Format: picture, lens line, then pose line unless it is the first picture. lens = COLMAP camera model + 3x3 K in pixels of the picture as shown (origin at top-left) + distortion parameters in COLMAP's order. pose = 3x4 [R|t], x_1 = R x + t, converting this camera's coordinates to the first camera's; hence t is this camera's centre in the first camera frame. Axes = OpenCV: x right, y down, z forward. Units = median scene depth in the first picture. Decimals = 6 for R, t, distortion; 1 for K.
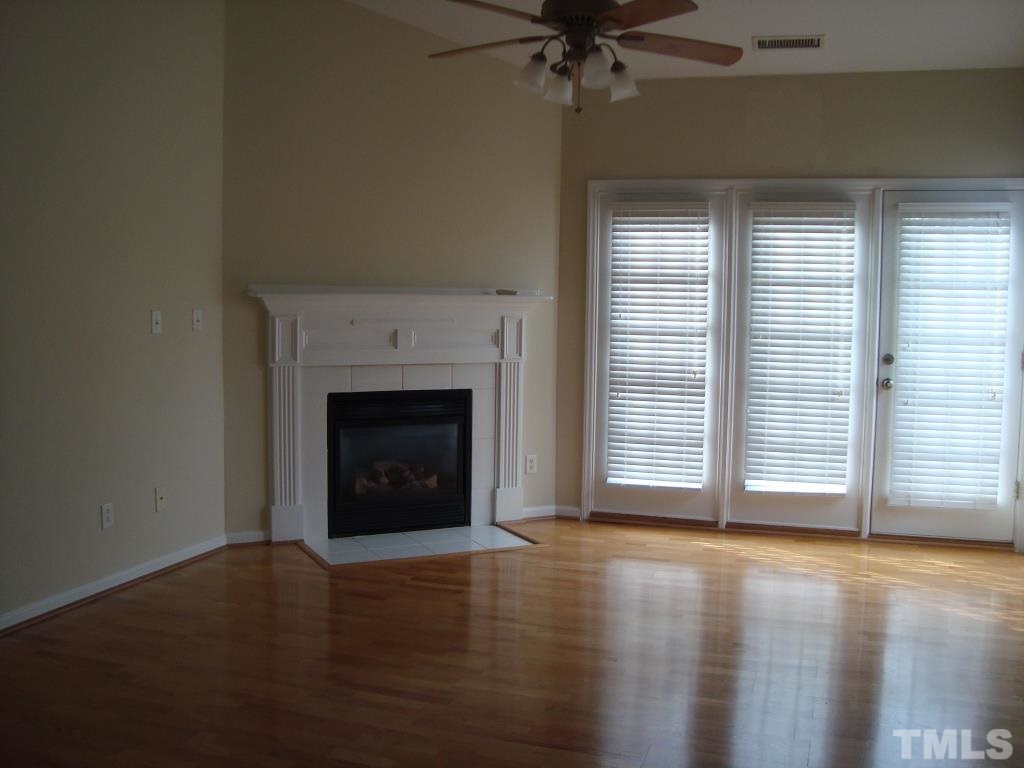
lens RADIAL K [[1009.4, 0, 512.0], [0, 1009.4, 384.0], [0, 0, 1]] dist [-0.230822, 0.257008]
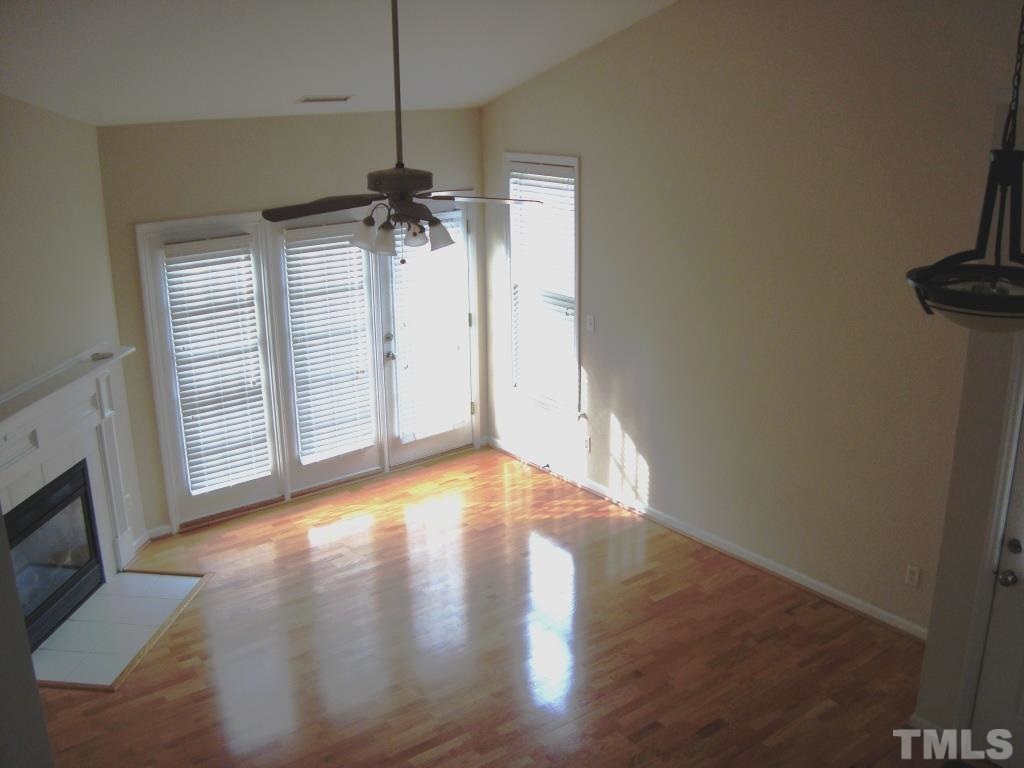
lens RADIAL K [[1009.4, 0, 512.0], [0, 1009.4, 384.0], [0, 0, 1]] dist [-0.230822, 0.257008]
pose [[0.535627, -0.270167, 0.800071, -0.567489], [0.079581, 0.959374, 0.270683, -0.293356], [-0.840696, -0.081314, 0.535367, 0.141573]]
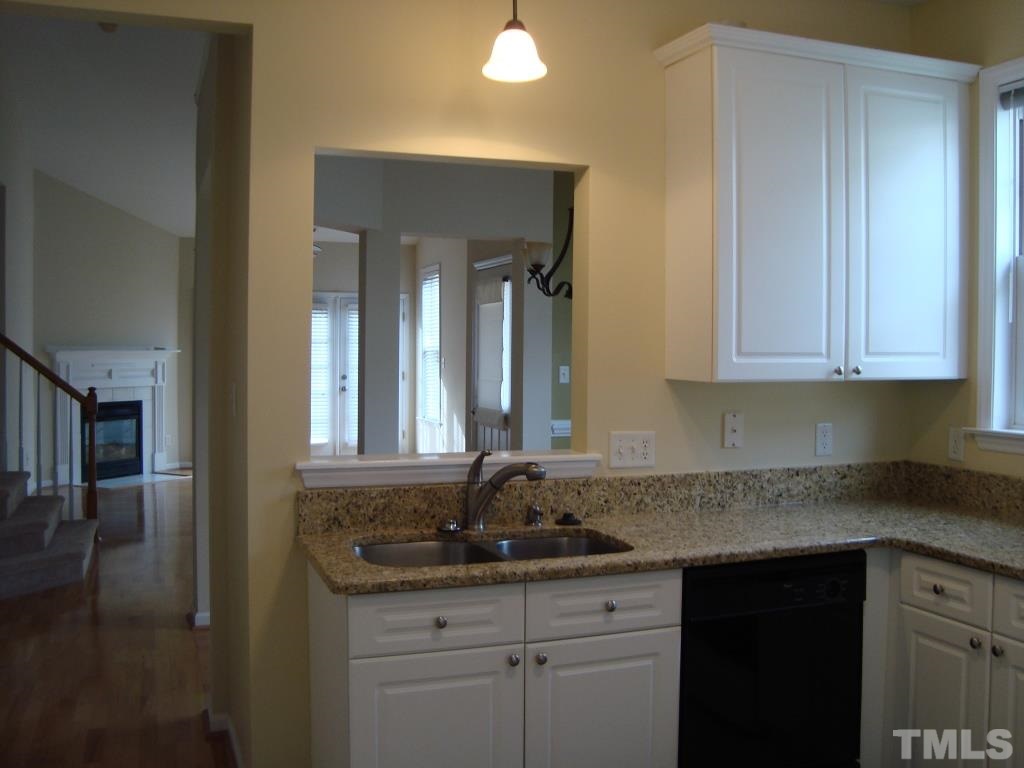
lens RADIAL K [[1009.4, 0, 512.0], [0, 1009.4, 384.0], [0, 0, 1]] dist [-0.230822, 0.257008]
pose [[0.763913, -0.029820, 0.644629, -0.694727], [0.054032, 0.998380, -0.017847, 0.044682], [-0.643053, 0.048464, 0.764287, -0.839629]]
